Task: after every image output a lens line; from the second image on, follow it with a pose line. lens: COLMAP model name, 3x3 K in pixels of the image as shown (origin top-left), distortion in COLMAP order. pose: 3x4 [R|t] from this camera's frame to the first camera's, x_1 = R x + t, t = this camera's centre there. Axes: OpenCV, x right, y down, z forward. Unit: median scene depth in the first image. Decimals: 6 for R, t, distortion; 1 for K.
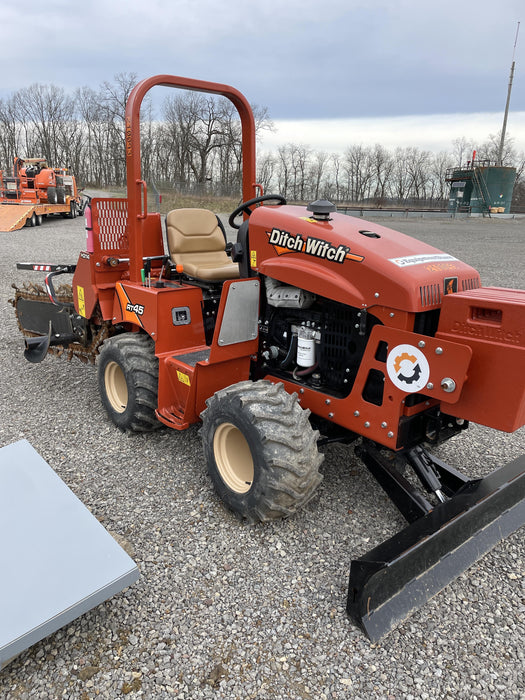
lens RADIAL K [[521.3, 0, 262.5], [0, 521.3, 350.0], [0, 0, 1]] dist [0.002780, -0.000194]
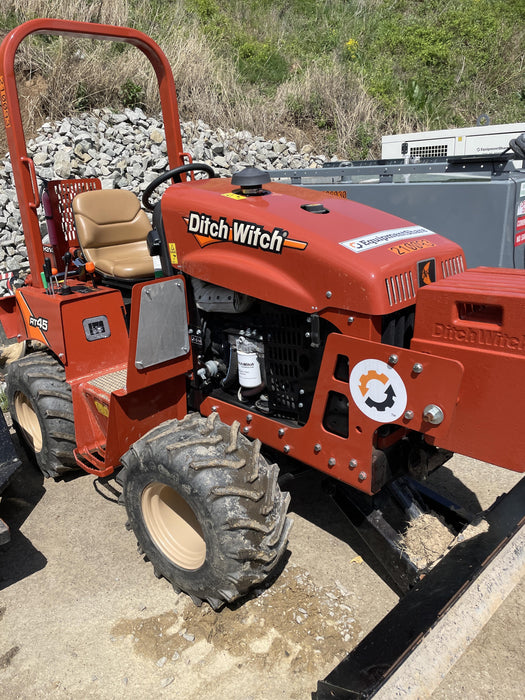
lens RADIAL K [[527.4, 0, 262.5], [0, 527.4, 350.0], [0, 0, 1]] dist [0.035040, -0.001465]
pose [[0.995101, -0.091452, 0.037554, 0.082465], [0.089637, 0.994842, 0.047478, -0.063709], [-0.041703, -0.043879, 0.998166, 0.230998]]
